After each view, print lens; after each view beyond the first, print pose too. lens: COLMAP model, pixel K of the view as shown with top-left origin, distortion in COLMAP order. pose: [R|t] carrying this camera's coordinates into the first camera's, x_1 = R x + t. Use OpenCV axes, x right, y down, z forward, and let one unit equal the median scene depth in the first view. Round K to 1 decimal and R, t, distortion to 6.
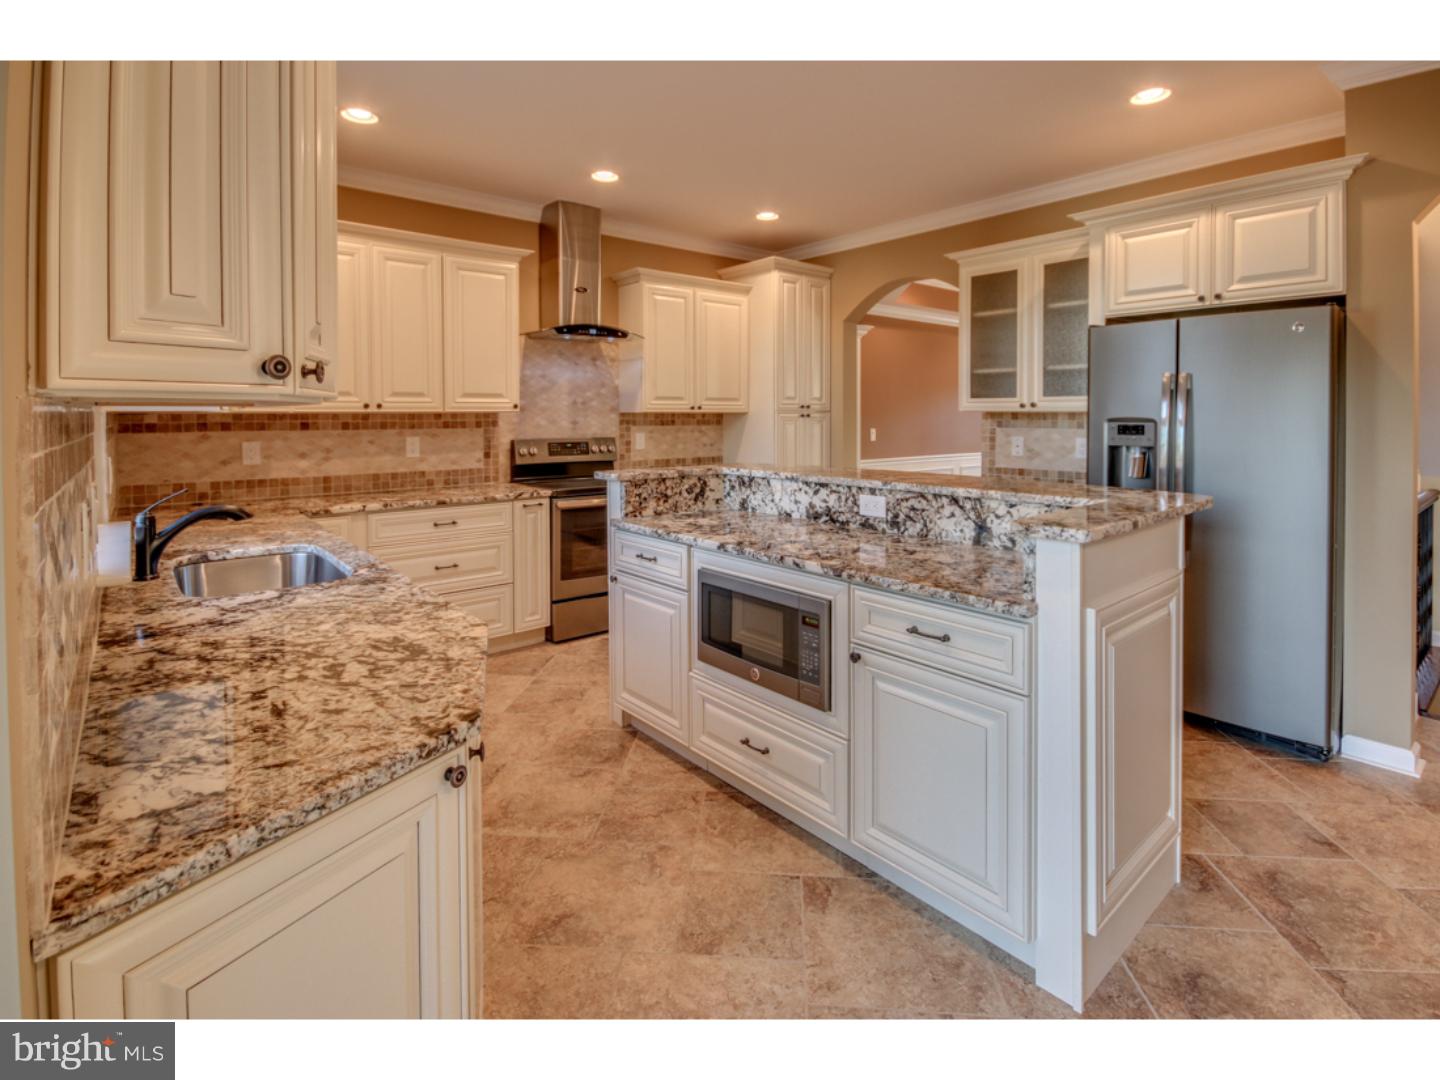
lens RADIAL K [[704.0, 0, 715.6], [0, 704.0, 431.1], [0, 0, 1]] dist [-0.001549, 0.000257]
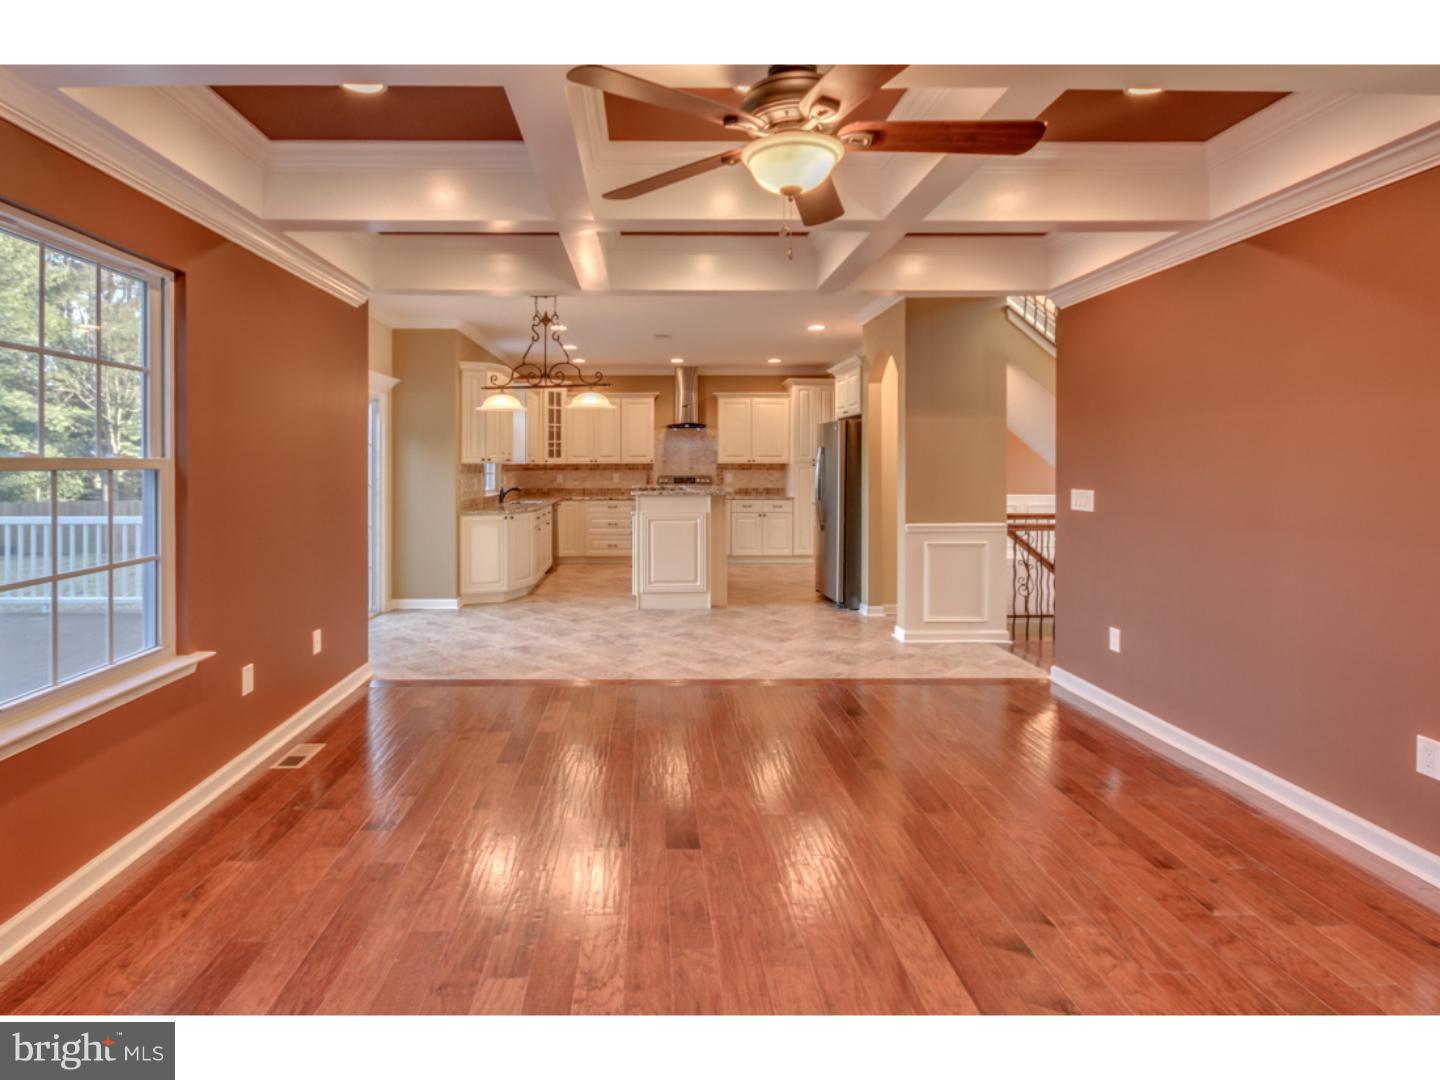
lens RADIAL K [[753.4, 0, 681.0], [0, 753.4, 466.3], [0, 0, 1]] dist [-0.018722, 0.000345]
pose [[0.796108, 0.002811, -0.605148, 1.307178], [-0.014378, 0.999795, -0.014271, 0.016798], [0.604983, 0.020062, 0.795985, -0.918708]]
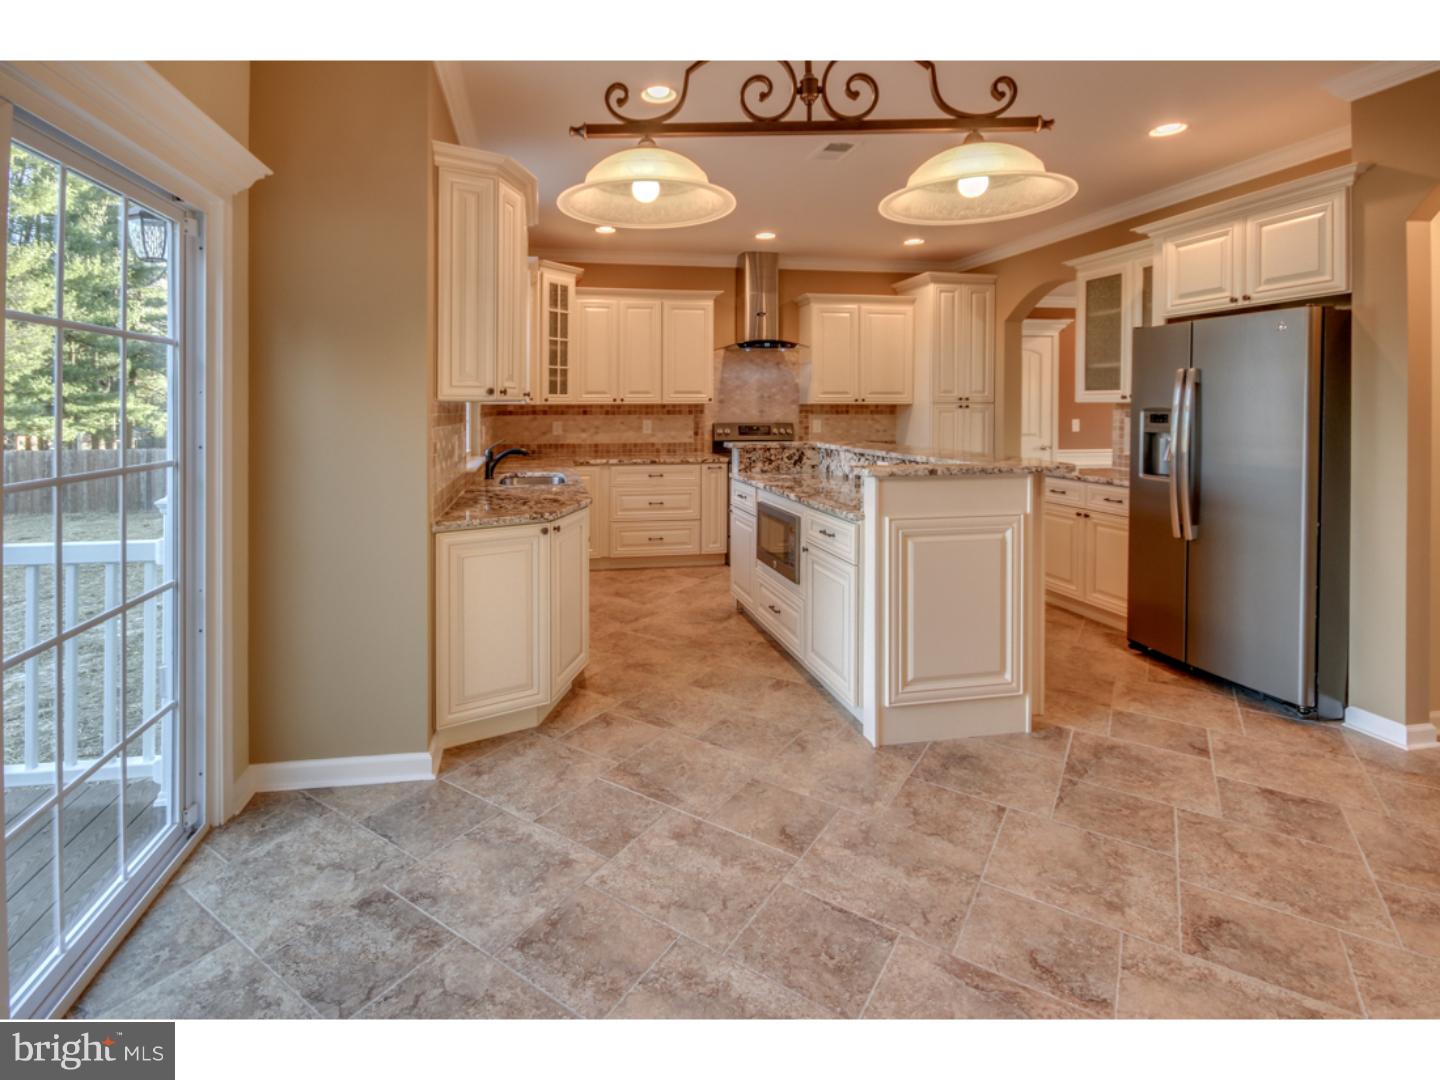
lens RADIAL K [[706.0, 0, 664.4], [0, 706.0, 407.4], [0, 0, 1]] dist [-0.001508, -0.000230]
pose [[0.867886, 0.001116, -0.496762, 0.360426], [-0.011815, 0.999761, -0.018395, 0.008386], [0.496623, 0.021834, 0.867692, -0.307372]]
